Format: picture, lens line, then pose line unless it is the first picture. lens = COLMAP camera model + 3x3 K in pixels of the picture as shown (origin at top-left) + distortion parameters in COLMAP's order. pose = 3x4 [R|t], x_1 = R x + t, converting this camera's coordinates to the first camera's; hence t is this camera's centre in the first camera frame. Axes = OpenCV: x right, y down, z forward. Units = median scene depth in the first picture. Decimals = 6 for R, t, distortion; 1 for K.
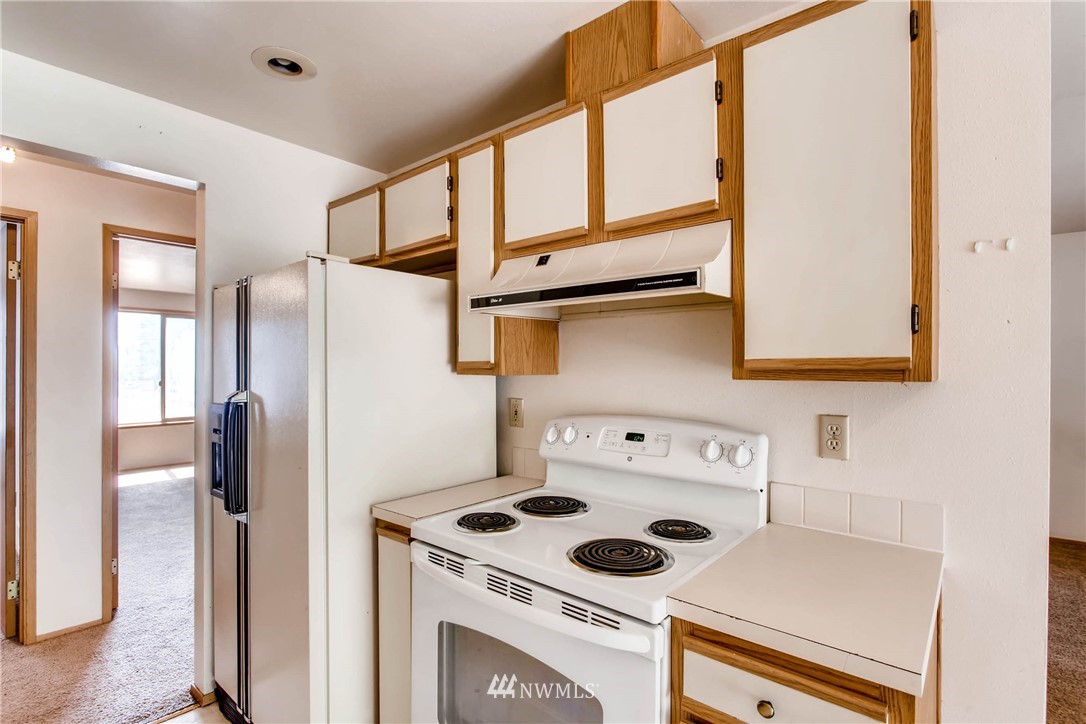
lens RADIAL K [[517.9, 0, 544.3], [0, 517.9, 366.7], [0, 0, 1]] dist [-0.013132, 0.002783]
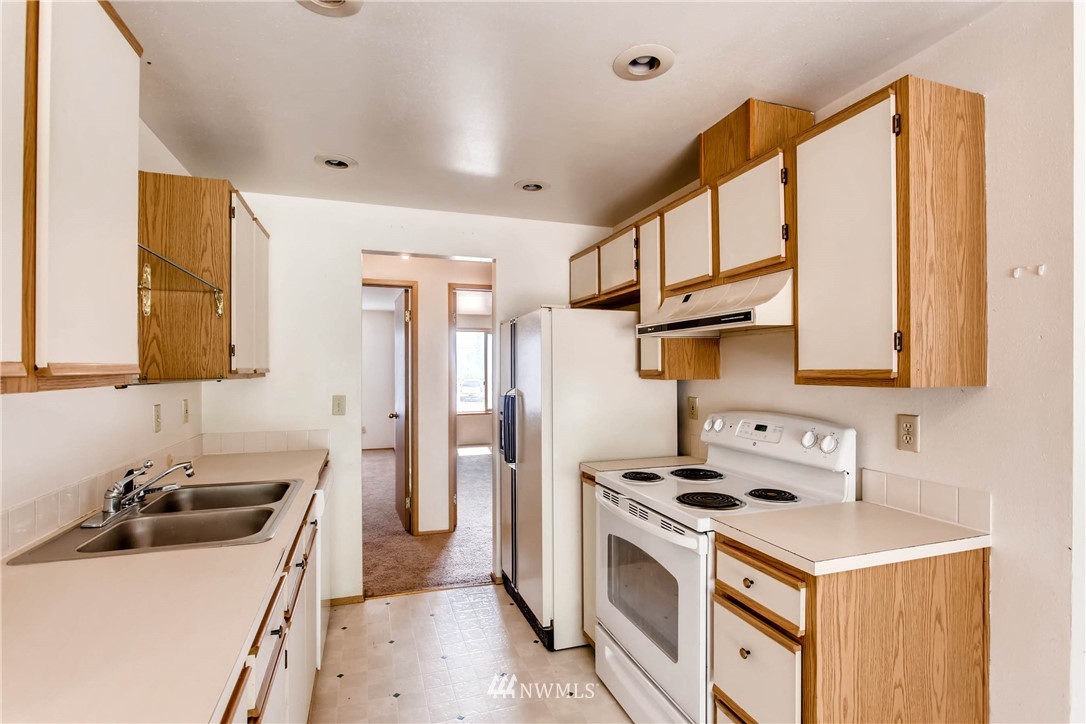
lens RADIAL K [[517.9, 0, 543.5], [0, 517.9, 369.7], [0, 0, 1]] dist [-0.013132, 0.002783]
pose [[0.859145, -0.004062, -0.511716, 0.367708], [0.005650, 0.999983, 0.001549, -0.015062], [0.511701, -0.004222, 0.859153, -0.391732]]
